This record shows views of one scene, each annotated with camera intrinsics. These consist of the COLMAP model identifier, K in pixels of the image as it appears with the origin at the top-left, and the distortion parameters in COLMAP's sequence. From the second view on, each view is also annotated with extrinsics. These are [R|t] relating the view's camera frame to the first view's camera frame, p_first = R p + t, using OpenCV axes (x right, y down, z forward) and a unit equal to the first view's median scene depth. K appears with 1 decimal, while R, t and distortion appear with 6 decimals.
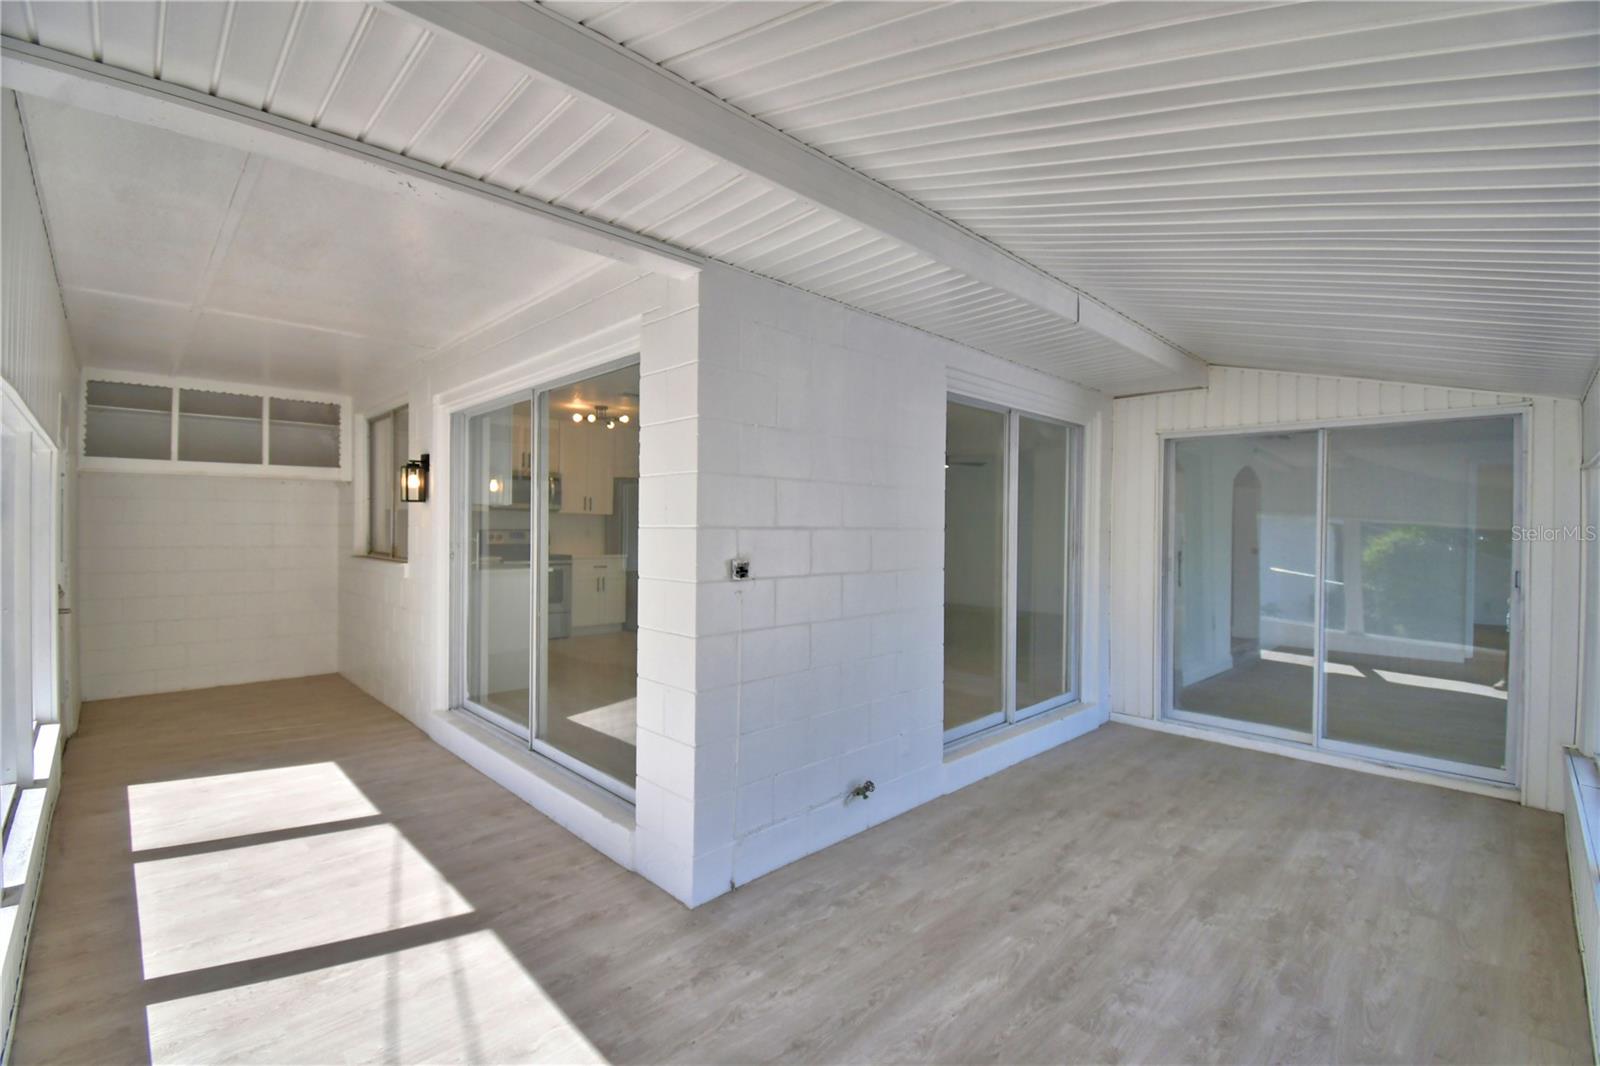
lens RADIAL K [[700.0, 0, 793.7], [0, 700.0, 532.4], [0, 0, 1]] dist [0.020245, -0.027070]
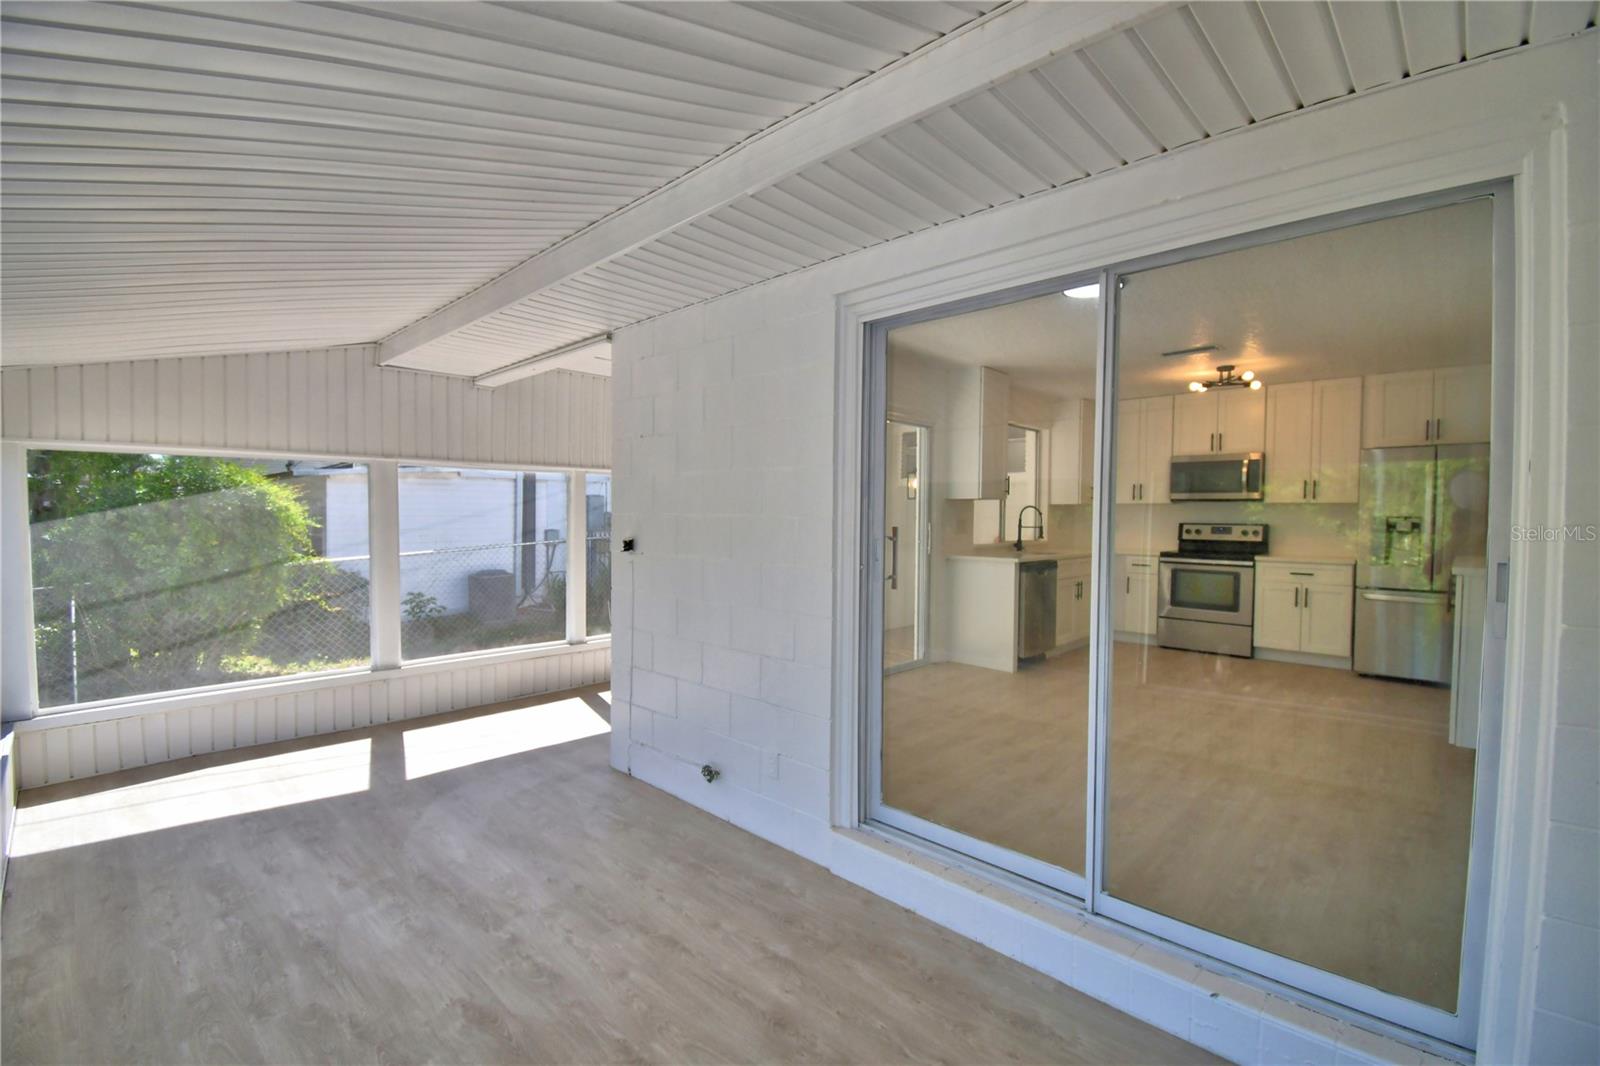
lens RADIAL K [[700.0, 0, 793.7], [0, 700.0, 532.4], [0, 0, 1]] dist [0.020245, -0.027070]
pose [[0.037726, 0.017467, -0.999135, 1.228118], [-0.014554, 0.999751, 0.016928, 0.000390], [0.999182, 0.013903, 0.037971, 1.190755]]
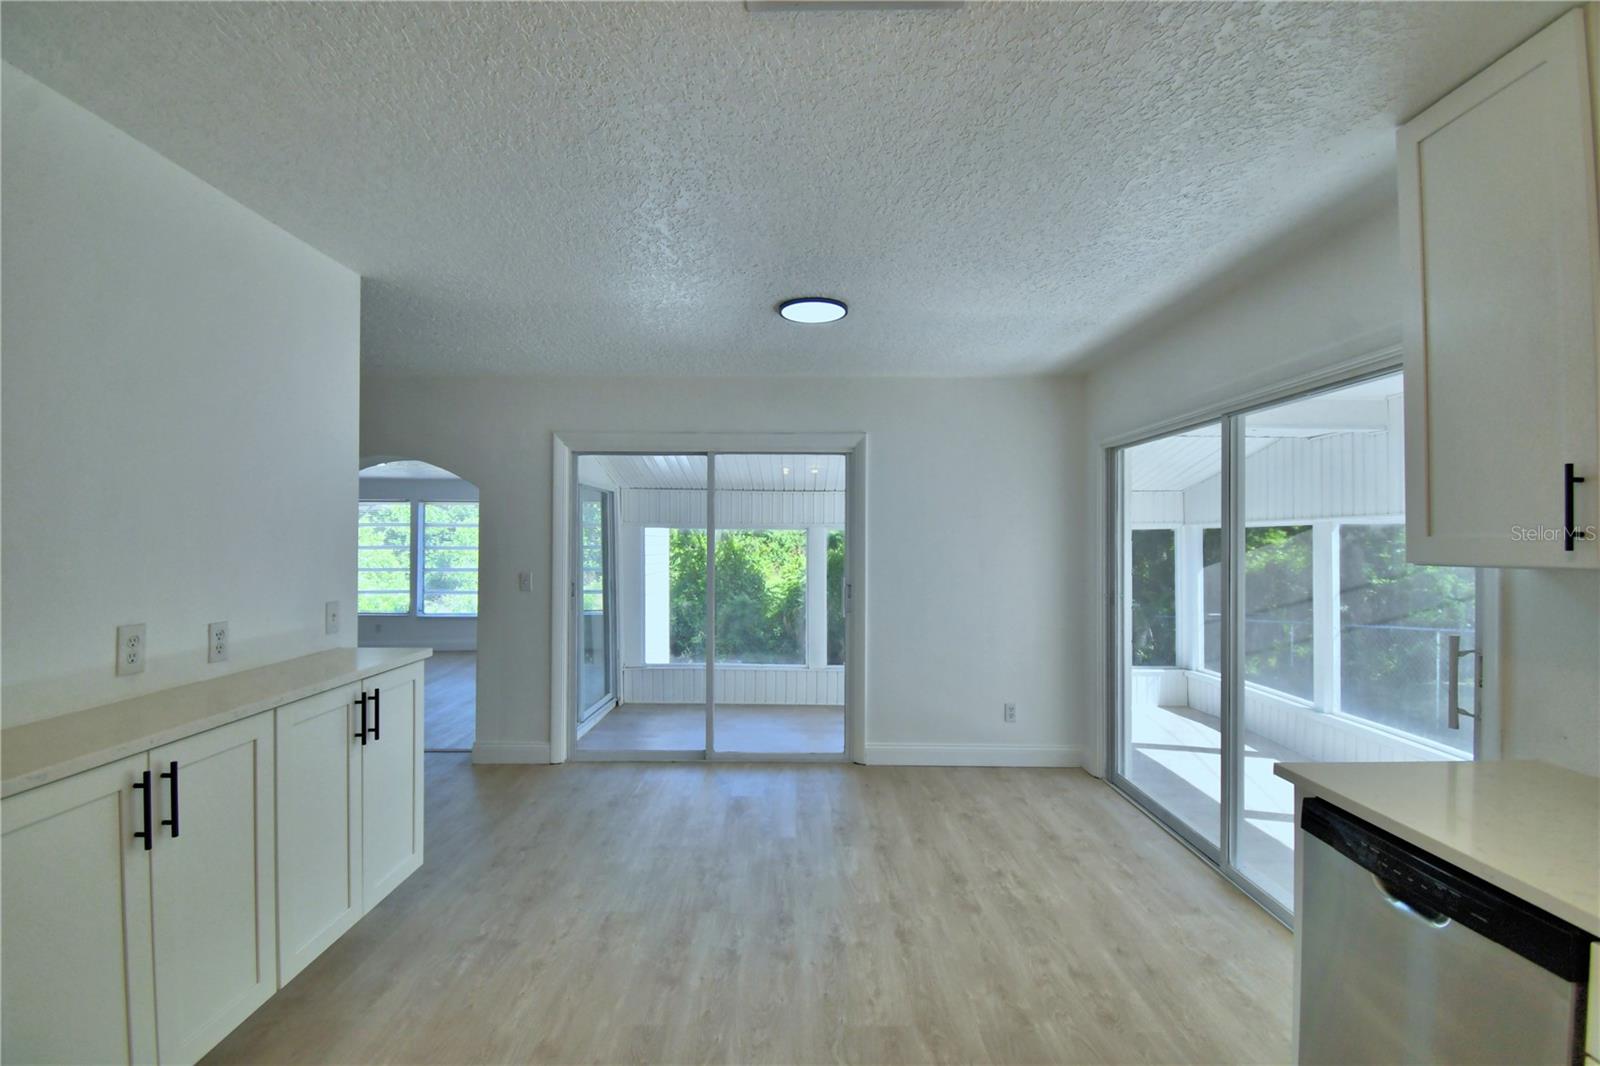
lens RADIAL K [[721.2, 0, 793.3], [0, 721.2, 533.8], [0, 0, 1]] dist [0.018726, -0.026898]
pose [[-0.714353, -0.007804, 0.699743, -0.775076], [-0.005982, 0.999969, 0.005045, -0.095868], [-0.699760, -0.000582, -0.714377, 2.575468]]
